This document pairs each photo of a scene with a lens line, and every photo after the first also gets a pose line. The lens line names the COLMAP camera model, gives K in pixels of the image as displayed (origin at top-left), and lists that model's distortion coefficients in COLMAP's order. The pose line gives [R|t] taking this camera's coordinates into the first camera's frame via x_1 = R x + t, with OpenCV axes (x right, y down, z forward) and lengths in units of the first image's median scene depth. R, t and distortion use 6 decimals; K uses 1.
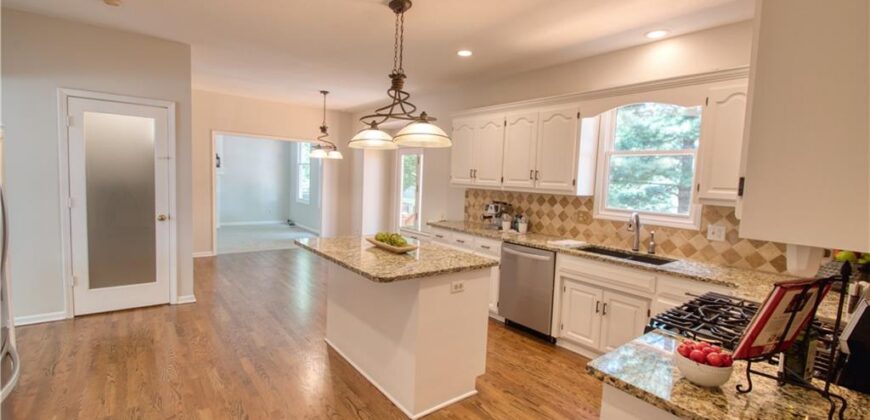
lens RADIAL K [[385.3, 0, 435.0], [0, 385.3, 210.0], [0, 0, 1]] dist [-0.002431, -0.000389]
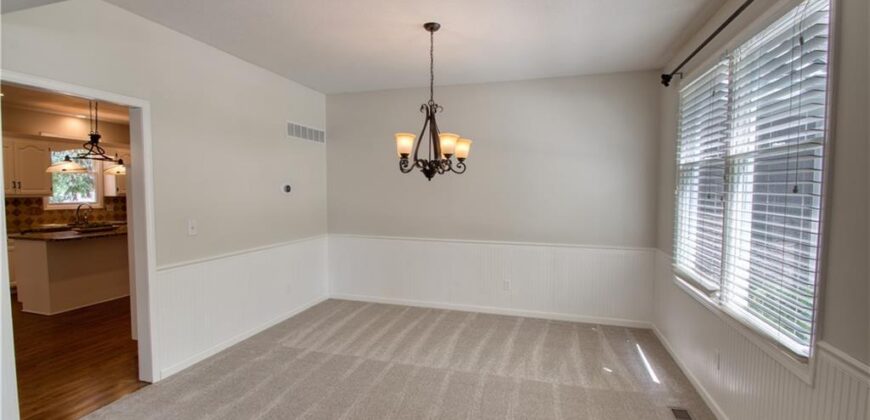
lens RADIAL K [[400.9, 0, 423.2], [0, 400.9, 211.3], [0, 0, 1]] dist [-0.001091, -0.000233]
pose [[-0.553108, -0.089643, 0.828273, -1.810024], [0.039878, 0.990206, 0.133798, -0.132504], [-0.832155, 0.107035, -0.544116, 0.554642]]
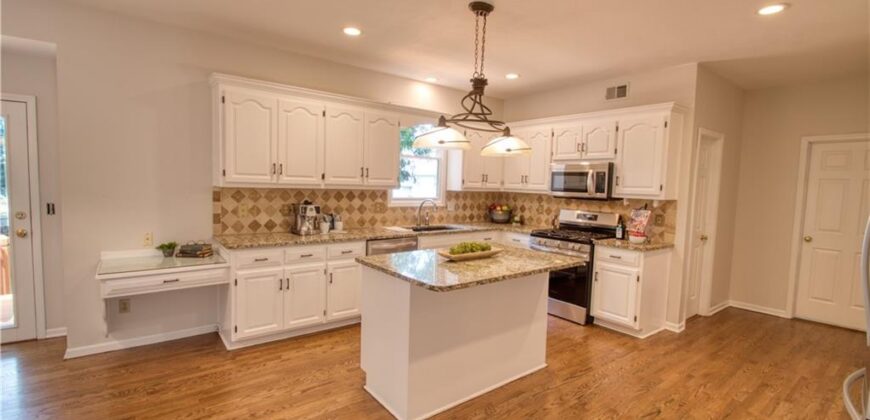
lens RADIAL K [[385.3, 0, 435.0], [0, 385.3, 210.0], [0, 0, 1]] dist [-0.002431, -0.000389]
pose [[-0.000030, -0.115509, 0.993306, -0.783859], [0.049910, 0.992068, 0.115366, -0.100237], [-0.998754, 0.049580, 0.005736, 0.799911]]
